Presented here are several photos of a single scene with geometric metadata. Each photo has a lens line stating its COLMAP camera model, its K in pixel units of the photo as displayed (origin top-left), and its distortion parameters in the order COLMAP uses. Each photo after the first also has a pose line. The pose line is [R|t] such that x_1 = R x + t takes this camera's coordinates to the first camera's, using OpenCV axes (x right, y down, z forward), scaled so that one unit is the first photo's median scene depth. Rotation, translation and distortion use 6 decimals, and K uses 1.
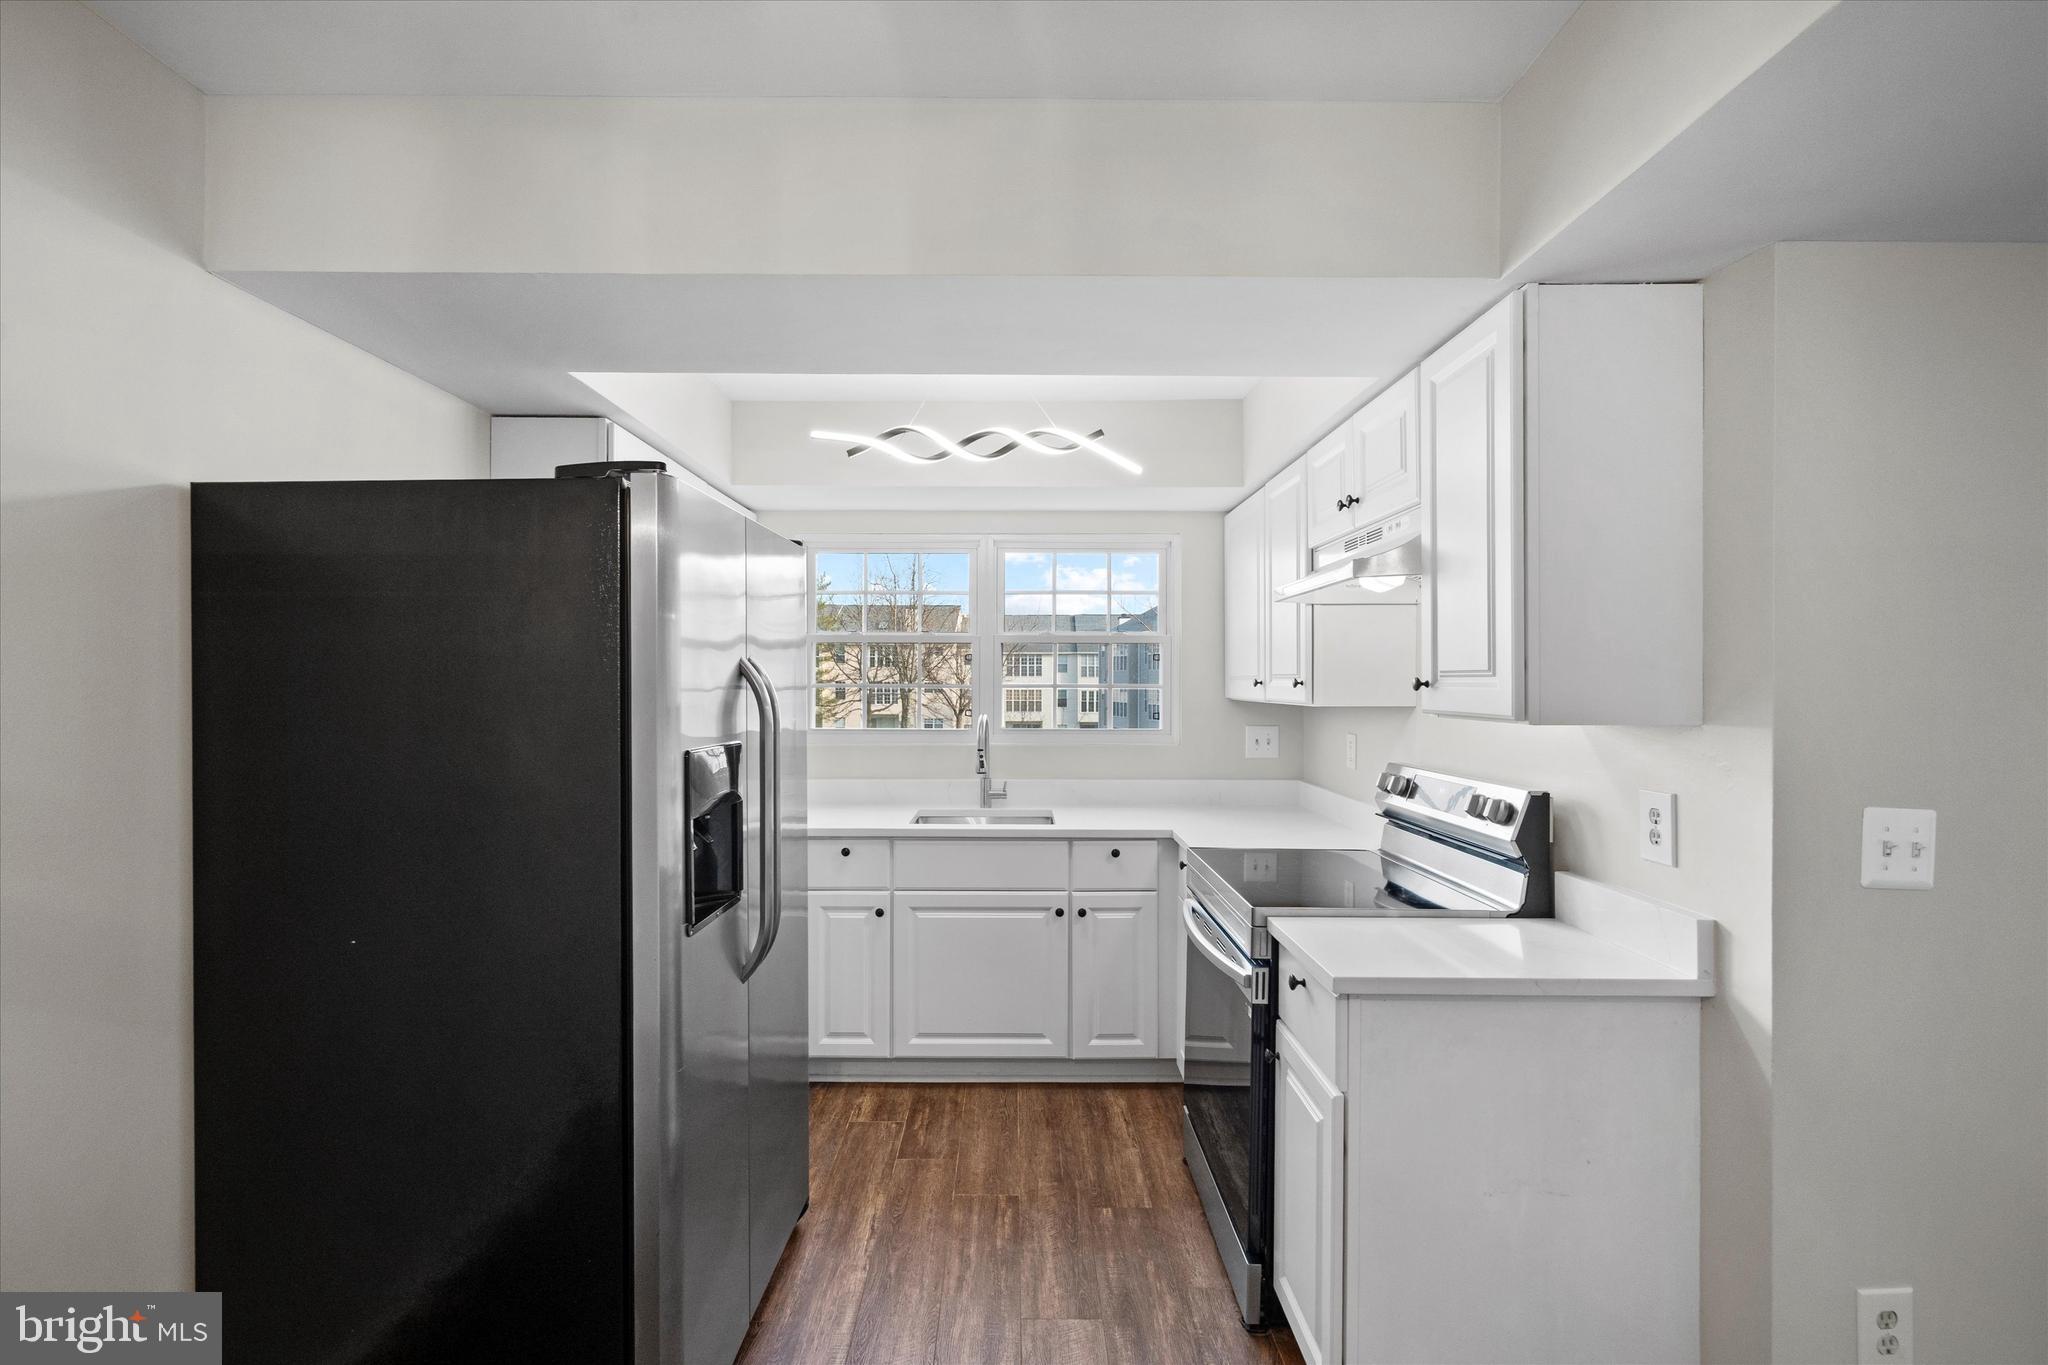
lens RADIAL K [[926.4, 0, 1014.9], [0, 926.4, 681.6], [0, 0, 1]] dist [-0.003546, 0.001675]
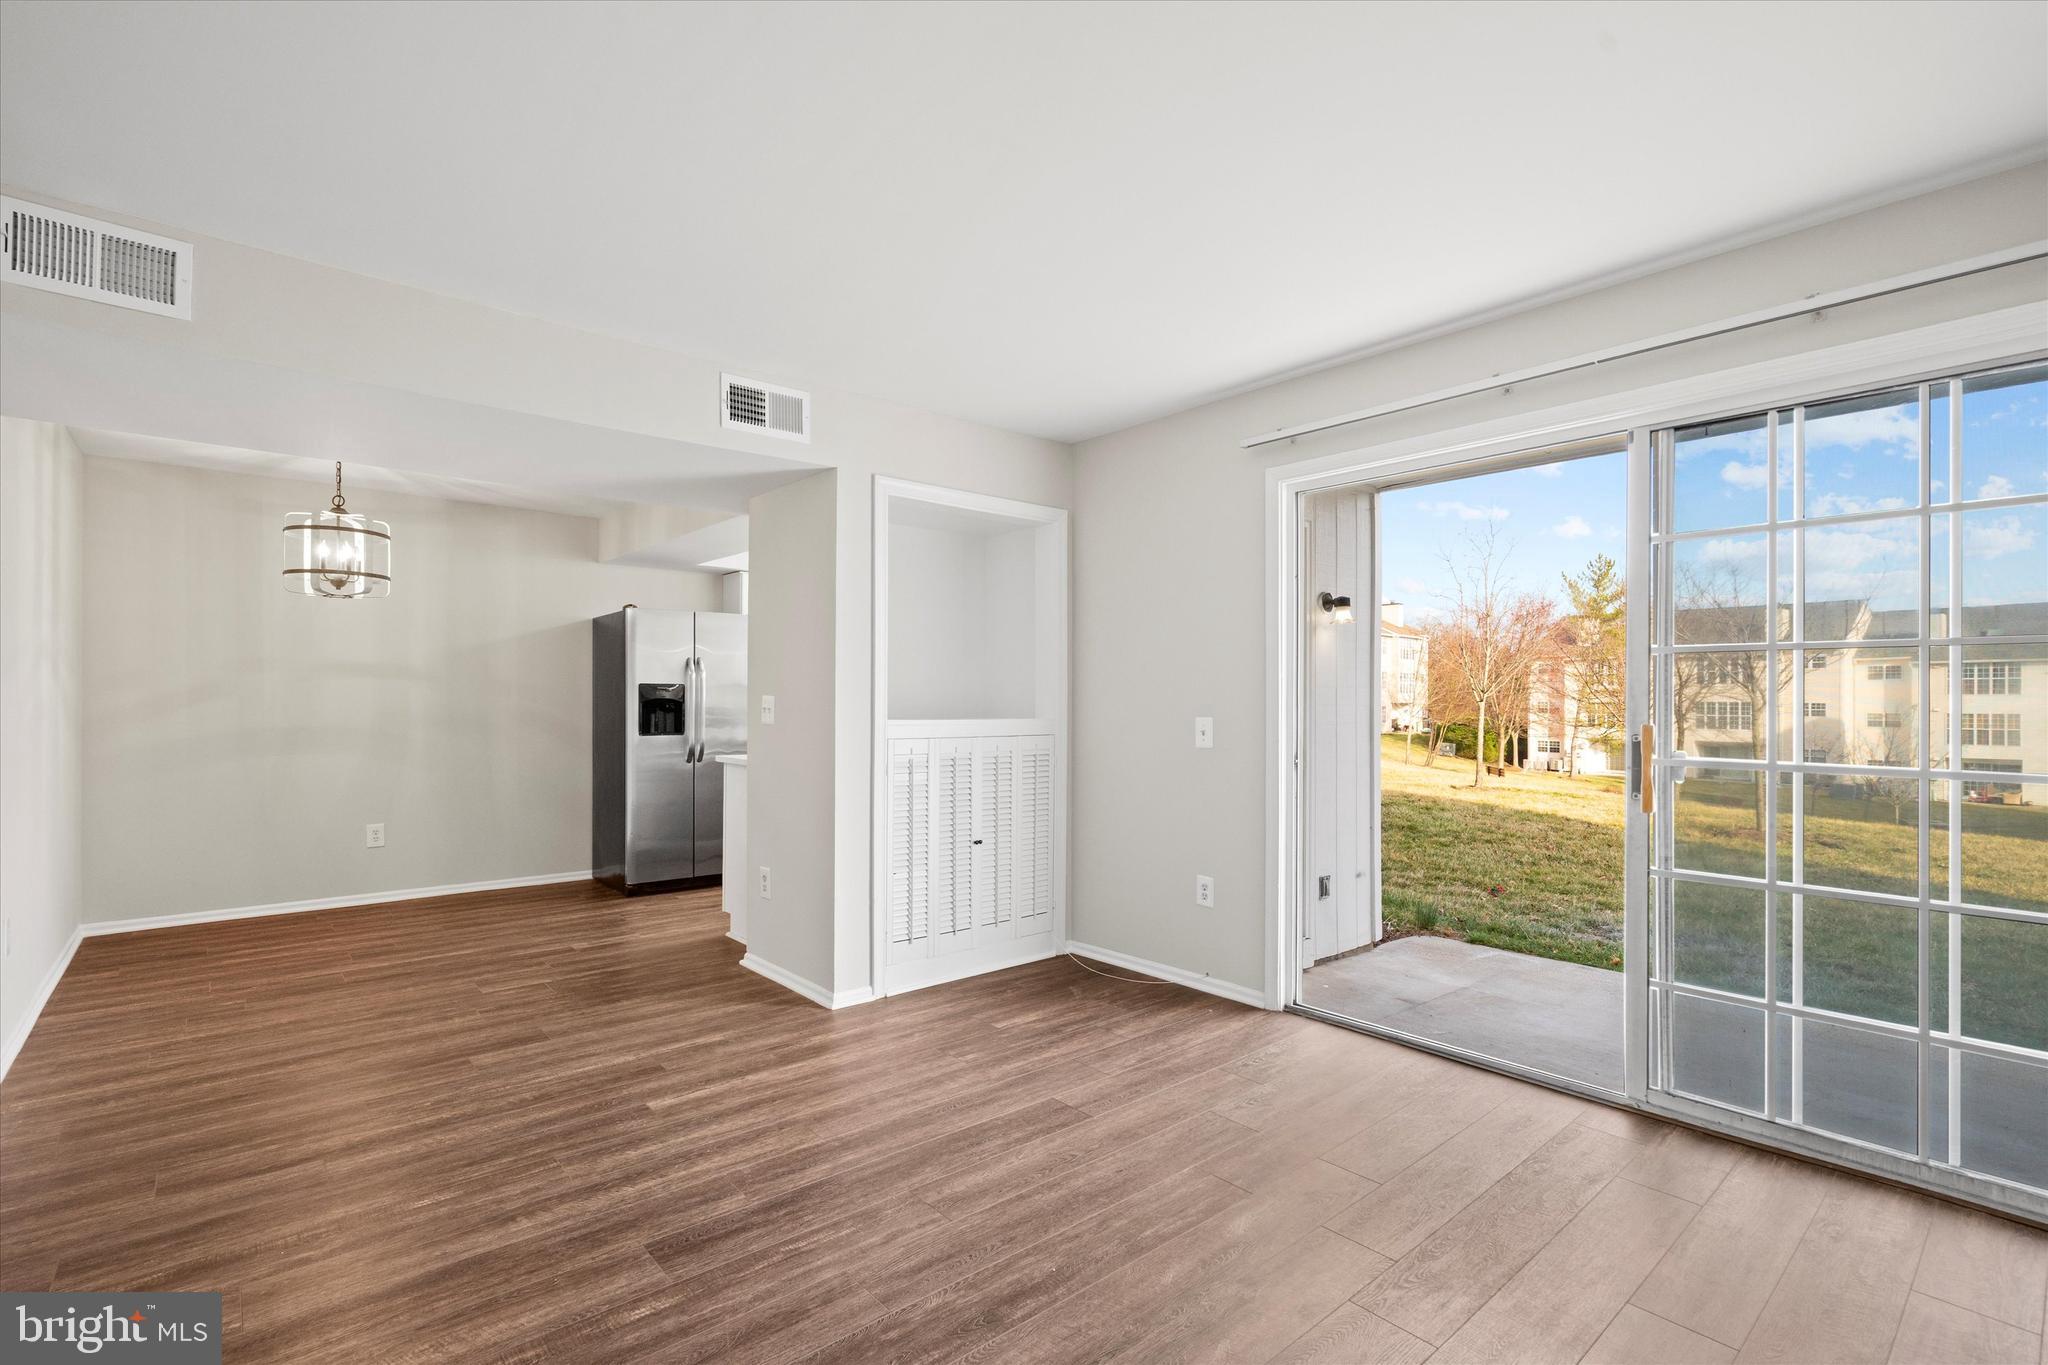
lens RADIAL K [[926.4, 0, 988.4], [0, 926.4, 699.7], [0, 0, 1]] dist [-0.003546, 0.001675]
pose [[0.636967, 0.000420, -0.770891, 1.598072], [-0.003809, 0.999989, -0.002602, 0.069363], [0.770882, 0.004594, 0.636962, -0.119942]]
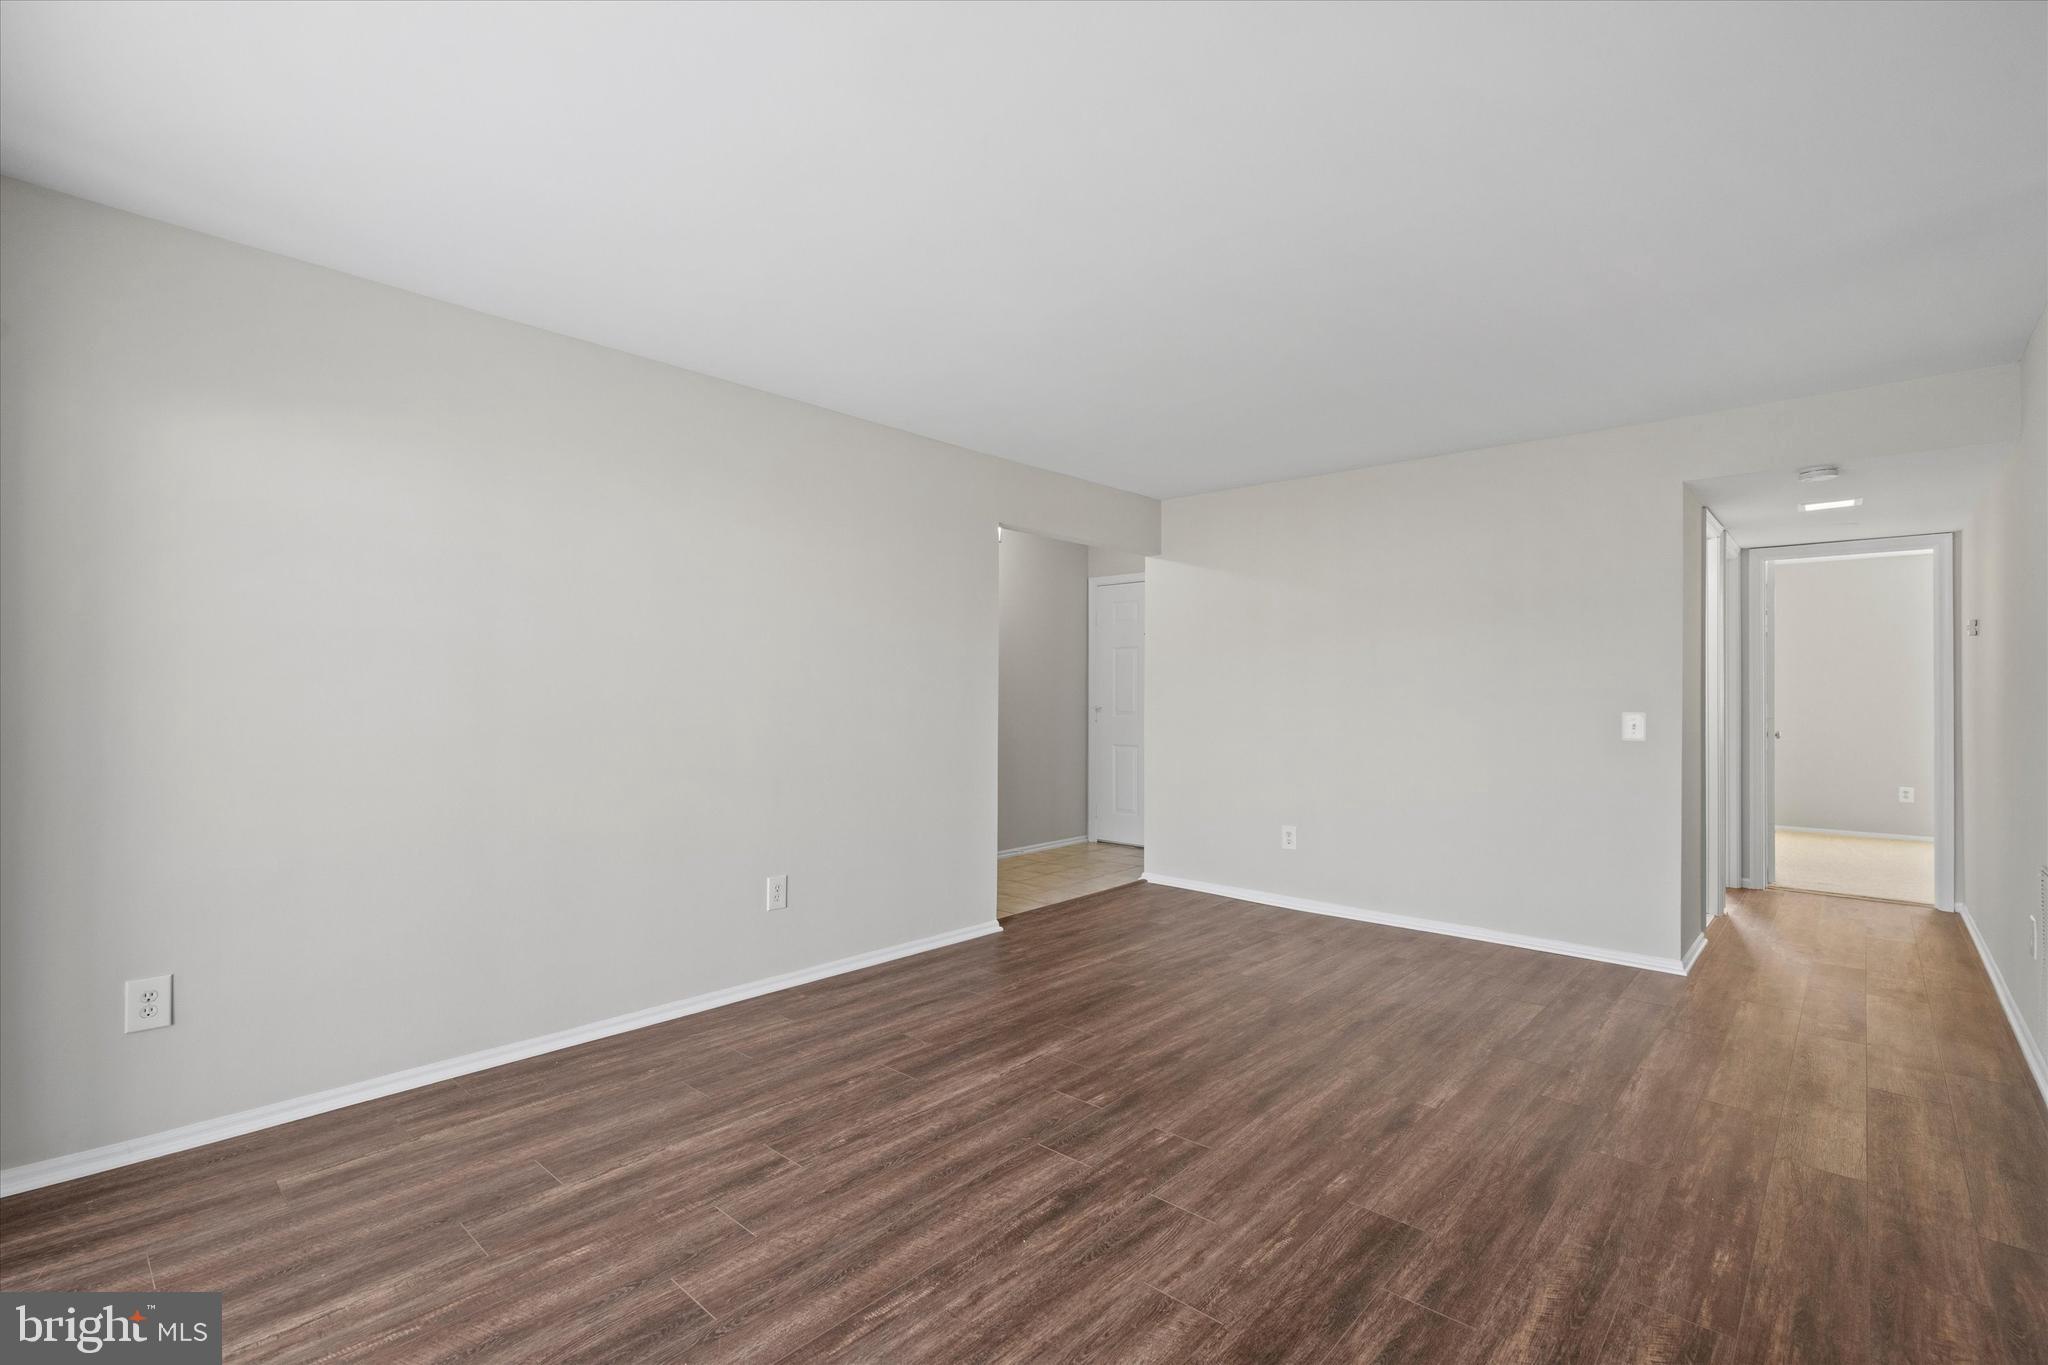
lens RADIAL K [[928.4, 0, 999.7], [0, 928.4, 685.9], [0, 0, 1]] dist [-0.008881, 0.002507]
pose [[-0.728304, 0.001921, 0.685252, 0.738290], [-0.004876, 0.999956, -0.007986, 0.066533], [-0.685237, -0.009157, -0.728262, 0.774671]]
